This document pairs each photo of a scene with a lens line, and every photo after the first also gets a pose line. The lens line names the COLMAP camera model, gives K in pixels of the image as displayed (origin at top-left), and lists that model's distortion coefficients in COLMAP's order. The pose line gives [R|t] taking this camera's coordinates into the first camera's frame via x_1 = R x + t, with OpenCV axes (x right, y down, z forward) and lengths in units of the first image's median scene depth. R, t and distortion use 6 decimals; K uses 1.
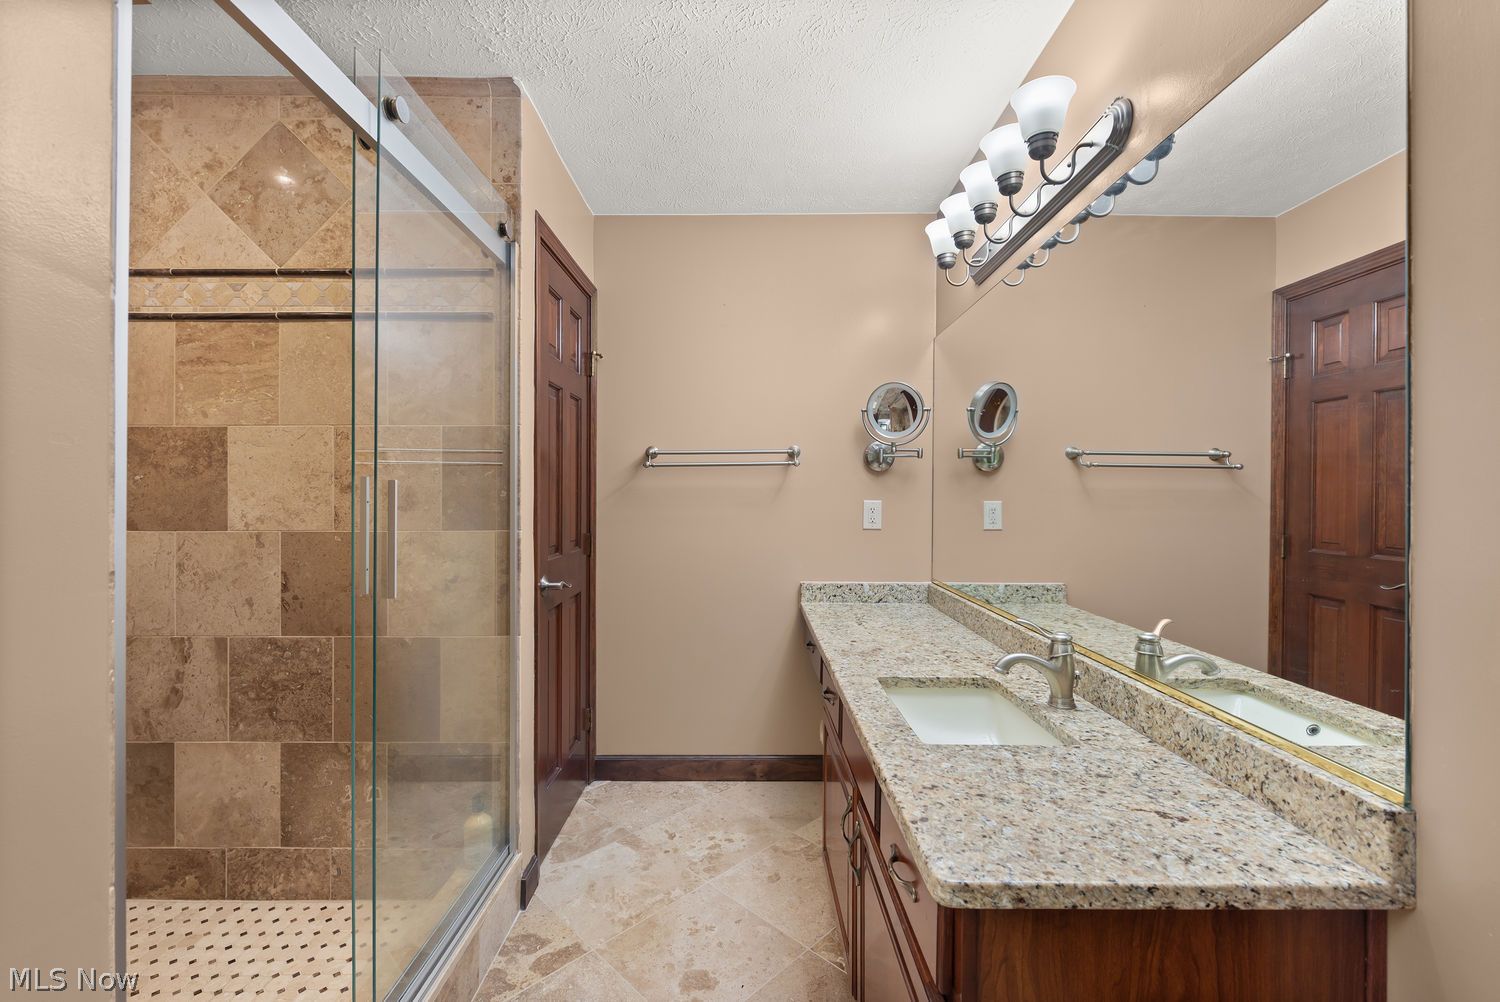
lens RADIAL K [[619.8, 0, 752.3], [0, 619.8, 496.9], [0, 0, 1]] dist [-0.009911, -0.000108]
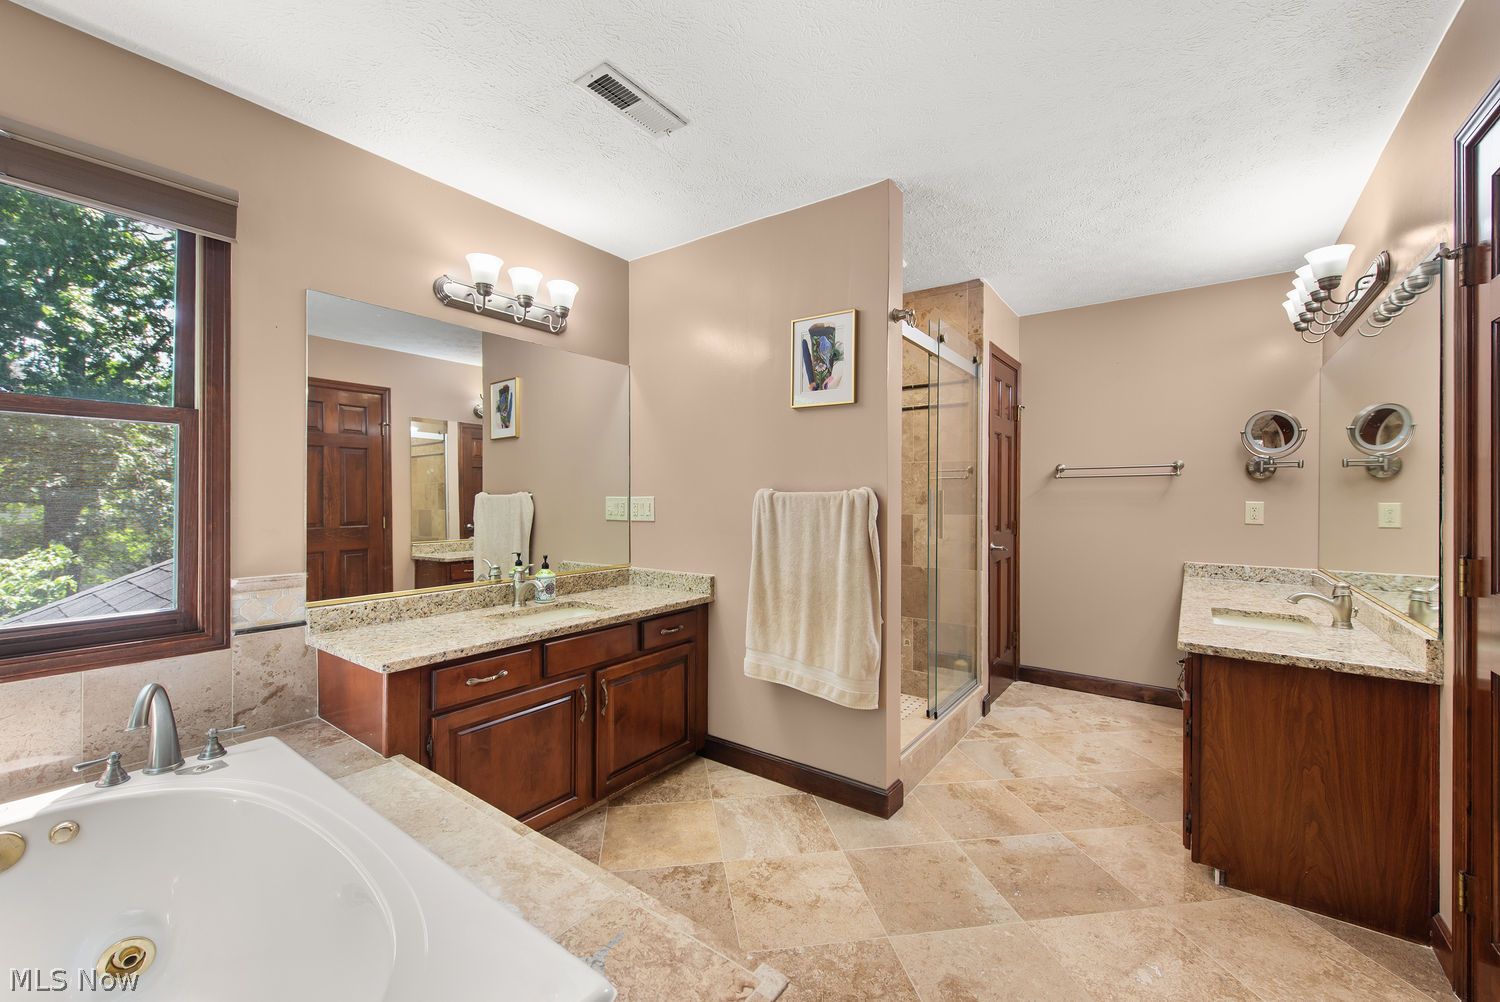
lens RADIAL K [[595.9, 0, 751.4], [0, 595.9, 493.2], [0, 0, 1]] dist [0.009479, -0.003473]
pose [[0.802347, -0.000034, -0.596858, 0.124616], [-0.005106, 0.999963, -0.006920, 0.002780], [0.596837, 0.008599, 0.802317, -0.754022]]
